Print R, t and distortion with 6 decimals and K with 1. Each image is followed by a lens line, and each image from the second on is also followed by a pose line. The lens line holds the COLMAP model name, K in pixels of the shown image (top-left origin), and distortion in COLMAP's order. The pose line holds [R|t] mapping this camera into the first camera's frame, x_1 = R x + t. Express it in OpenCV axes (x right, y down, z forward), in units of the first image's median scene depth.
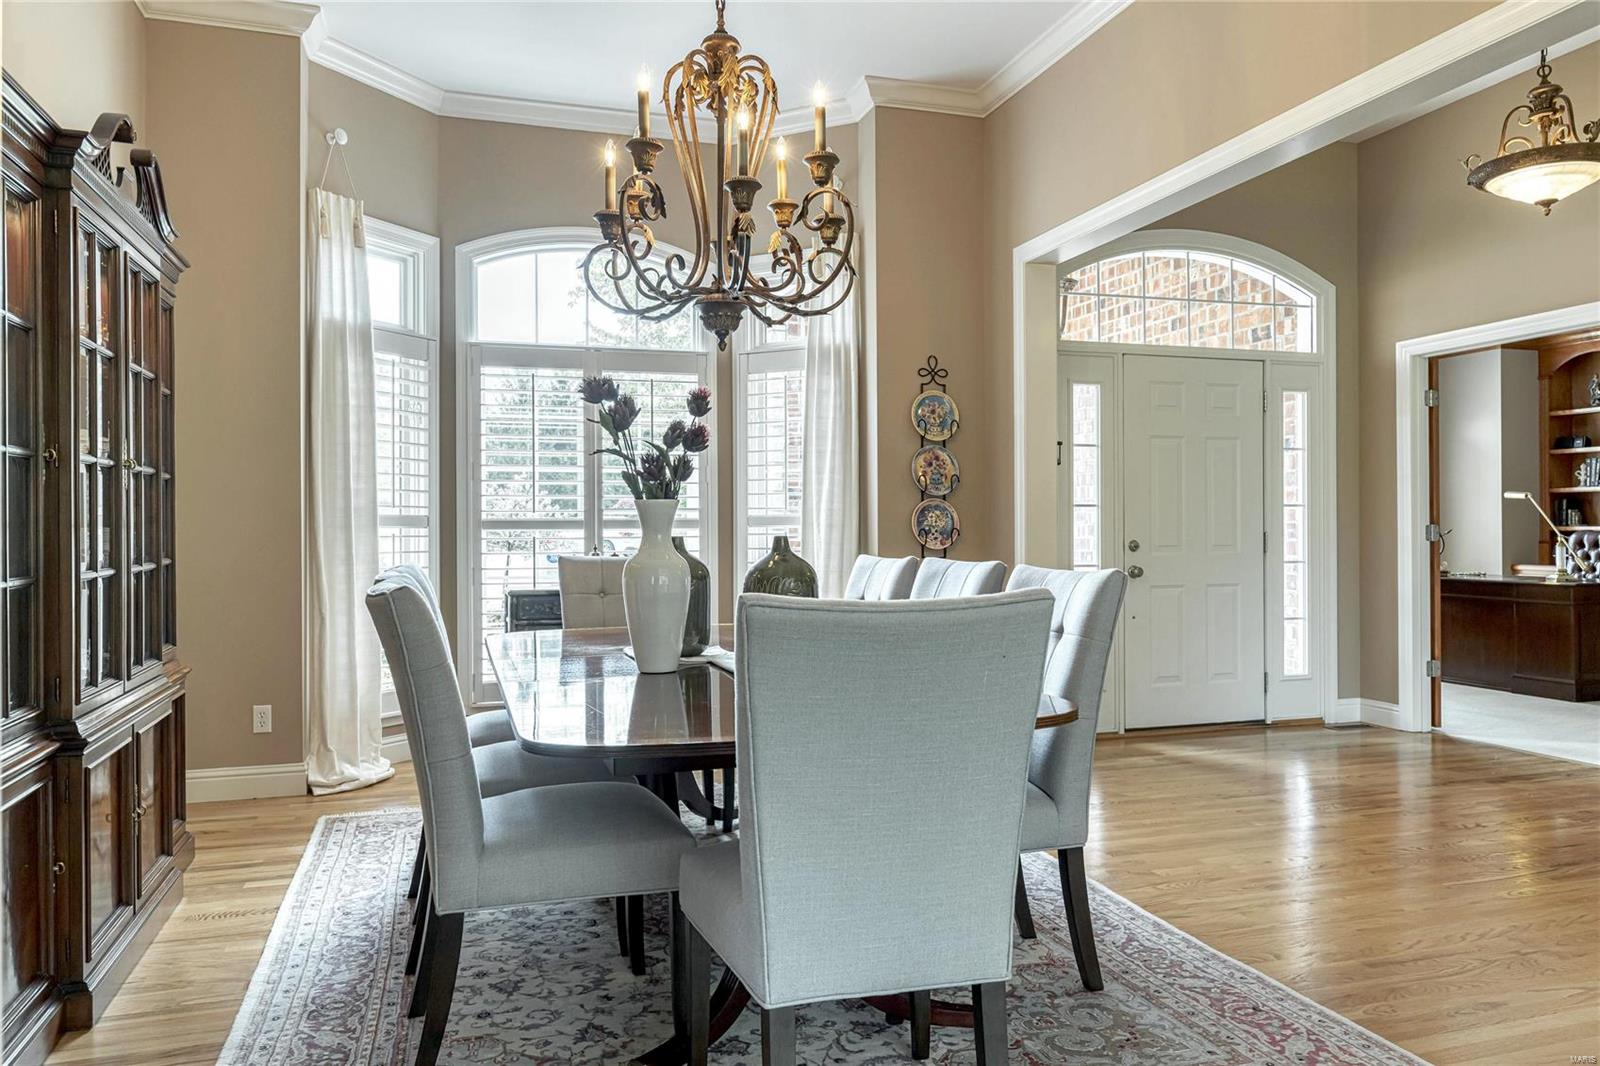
lens RADIAL K [[1112.6, 0, 799.9], [0, 1112.6, 528.7], [0, 0, 1]] dist [0.009167, -0.007721]
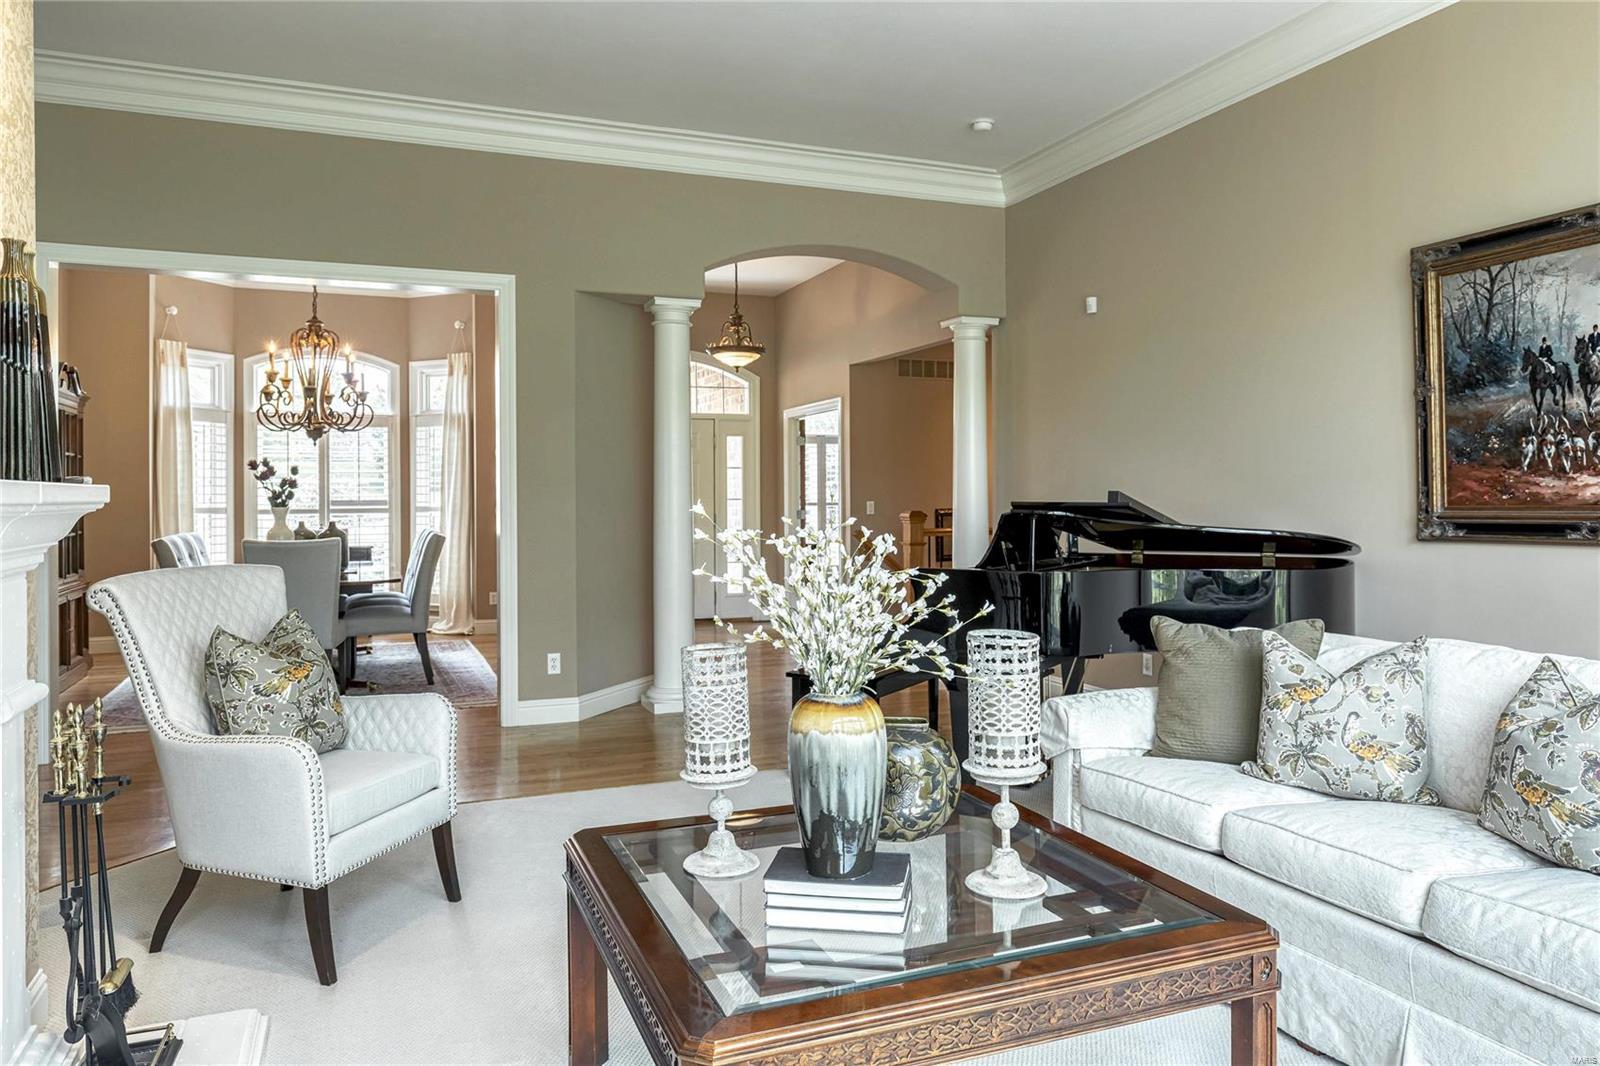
lens RADIAL K [[1112.6, 0, 819.5], [0, 1112.6, 498.2], [0, 0, 1]] dist [0.009167, -0.007721]
pose [[0.996862, -0.002242, 0.079123, 0.530213], [0.002397, 0.999995, -0.001859, -0.022515], [-0.079118, 0.002043, 0.996863, -0.972768]]
